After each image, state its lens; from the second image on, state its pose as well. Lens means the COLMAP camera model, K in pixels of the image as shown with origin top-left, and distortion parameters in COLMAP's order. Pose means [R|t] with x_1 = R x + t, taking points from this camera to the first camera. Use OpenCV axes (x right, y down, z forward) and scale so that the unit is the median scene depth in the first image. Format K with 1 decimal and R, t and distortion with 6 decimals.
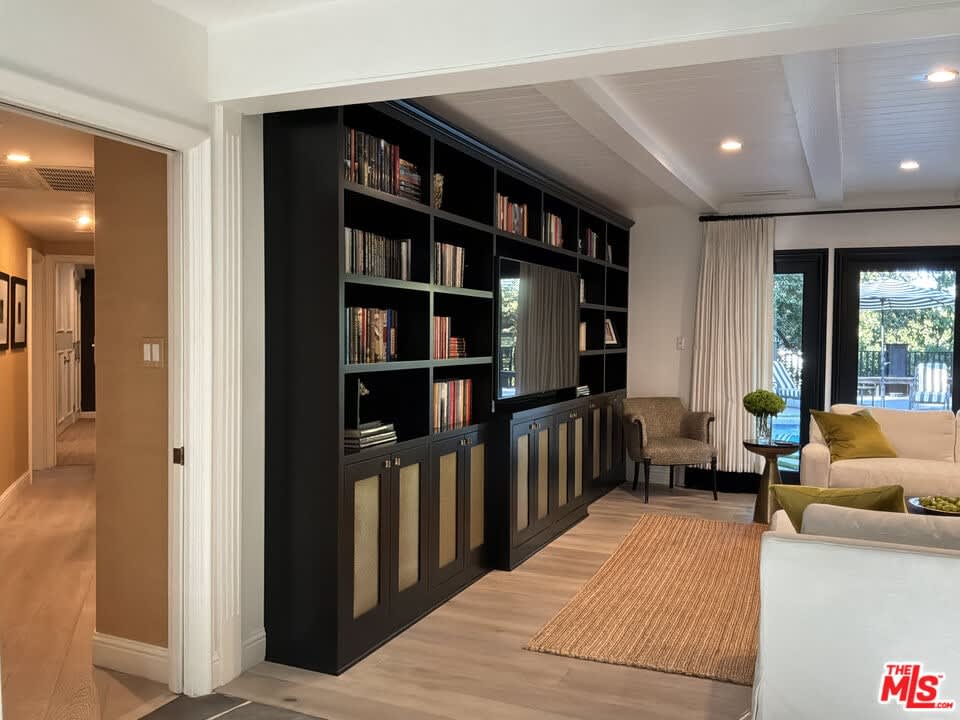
lens RADIAL K [[801.0, 0, 480.0], [0, 801.0, 360.0], [0, 0, 1]] dist [0.078072, -0.196344]
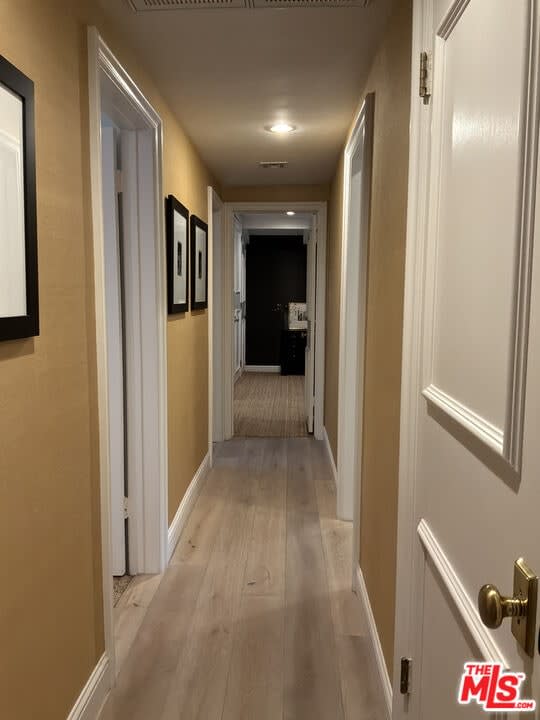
lens RADIAL K [[600.7, 0, 270.0], [0, 600.7, 360.0], [0, 0, 1]] dist [0.078072, -0.196344]
pose [[0.923769, 0.035700, -0.381284, -0.270639], [-0.007920, 0.997213, 0.074181, -0.009210], [0.382869, -0.065506, 0.921477, 0.458639]]
